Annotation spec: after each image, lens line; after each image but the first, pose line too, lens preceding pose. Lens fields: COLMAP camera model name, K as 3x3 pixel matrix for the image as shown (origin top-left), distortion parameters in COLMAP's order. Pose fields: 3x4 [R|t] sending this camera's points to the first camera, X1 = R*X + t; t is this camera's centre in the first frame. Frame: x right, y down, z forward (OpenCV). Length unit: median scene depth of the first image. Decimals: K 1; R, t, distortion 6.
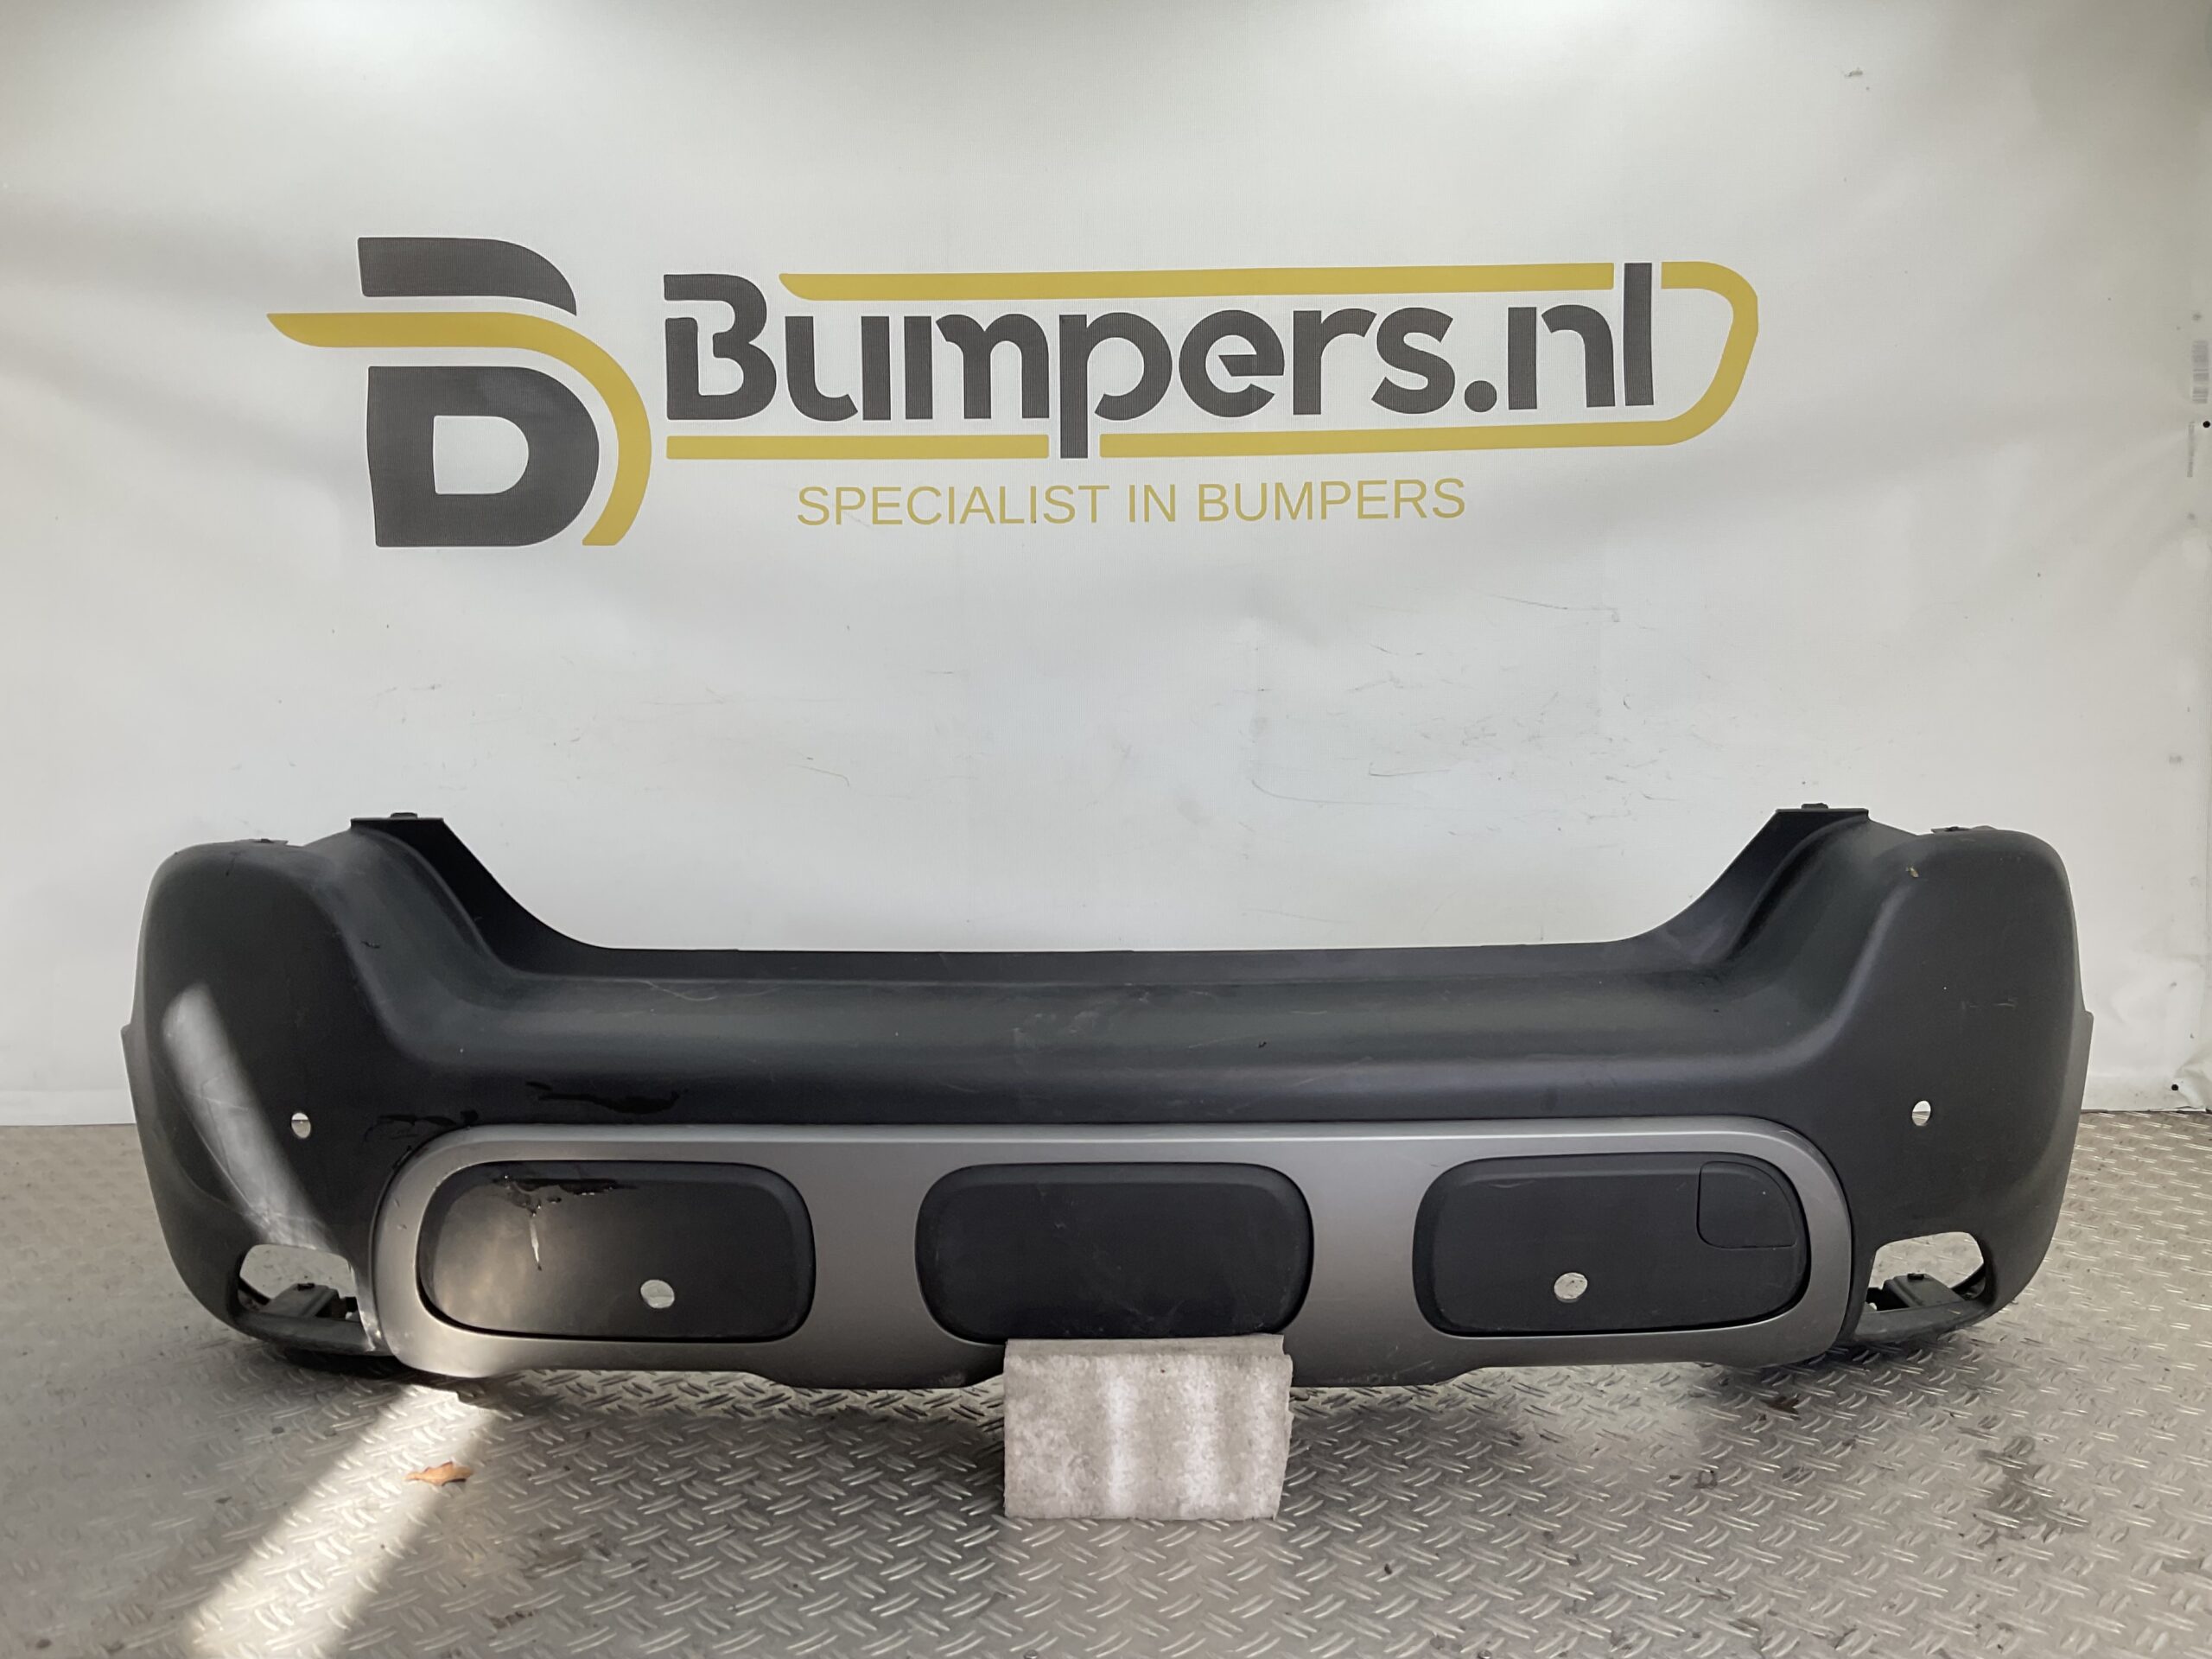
lens RADIAL K [[1847.8, 0, 1129.9], [0, 1847.8, 837.9], [0, 0, 1]] dist [0.180204, -0.005997]
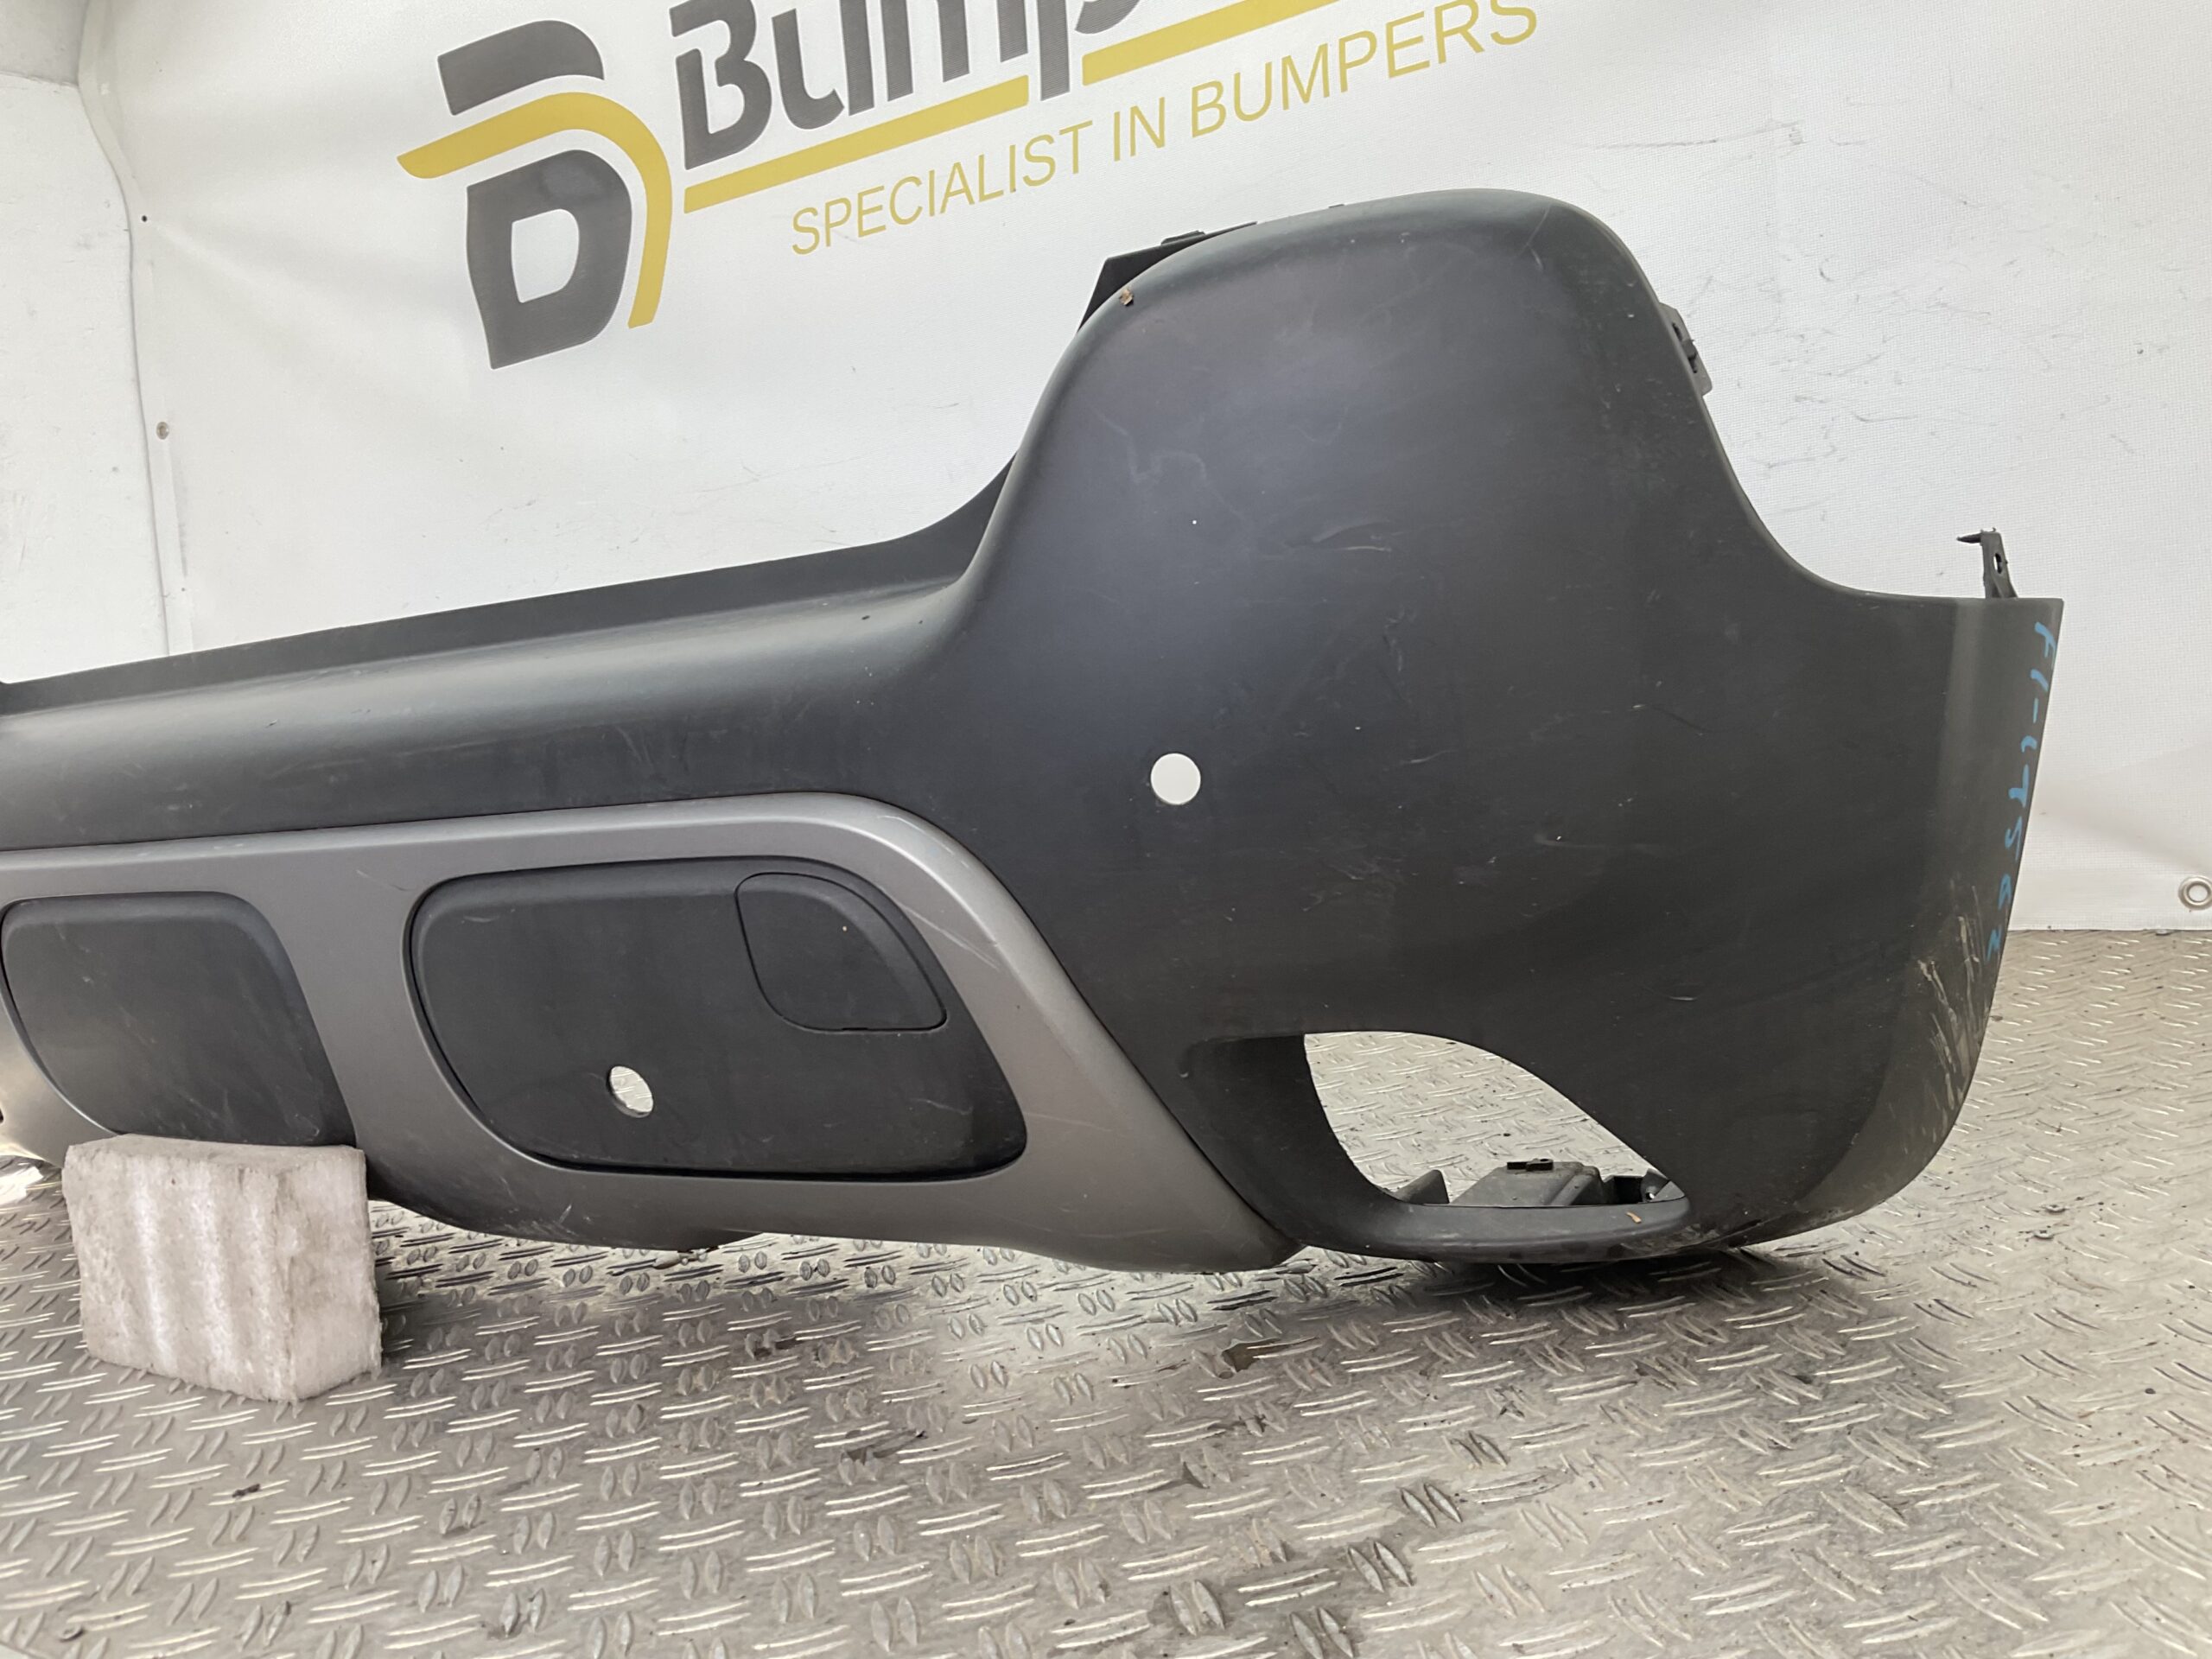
lens RADIAL K [[1912.2, 0, 1106.0], [0, 1912.2, 829.5], [0, 0, 1]] dist [0.044036, -0.010047]
pose [[0.816711, -0.030661, -0.576232, 0.434399], [0.038205, 0.999269, 0.000980, 0.097419], [0.575781, -0.022815, 0.817286, 0.360755]]
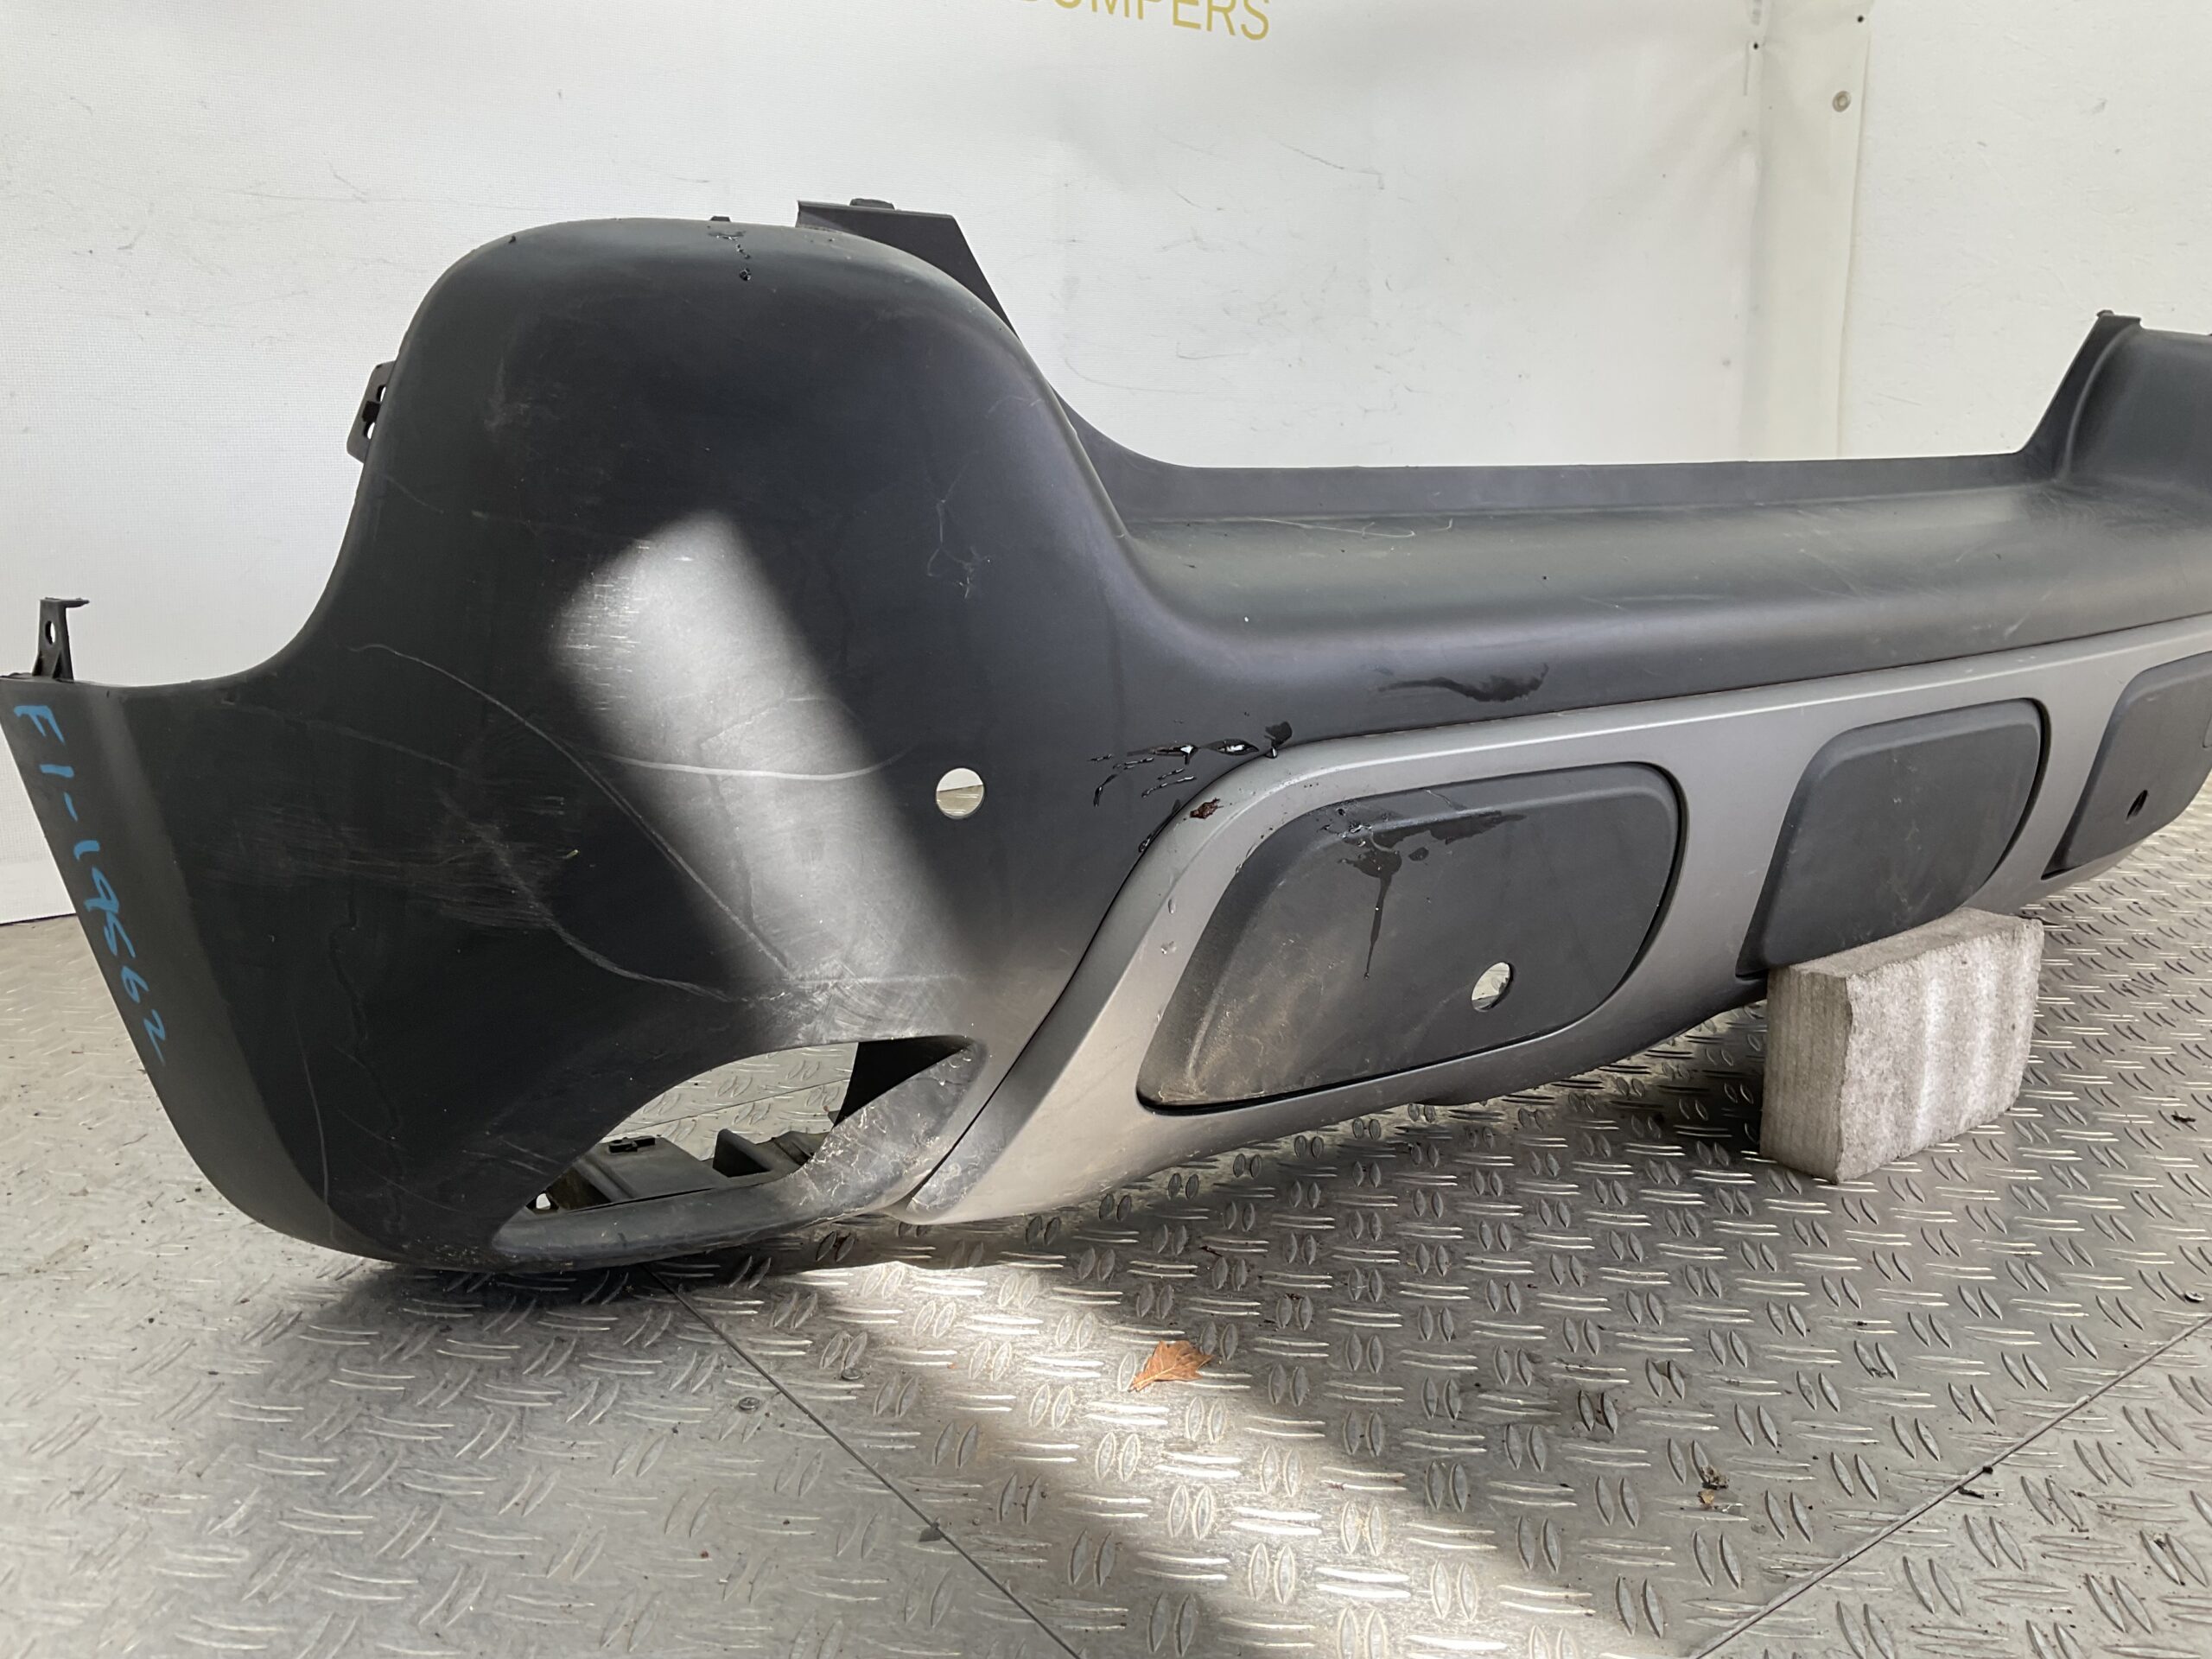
lens RADIAL K [[1850.3, 0, 1109.7], [0, 1850.3, 894.7], [0, 0, 1]] dist [0.008372, 0.002363]
pose [[0.778857, -0.154020, 0.607997, -0.438439], [0.063981, 0.983833, 0.167268, 0.060299], [-0.623930, -0.091378, 0.776119, 0.367463]]
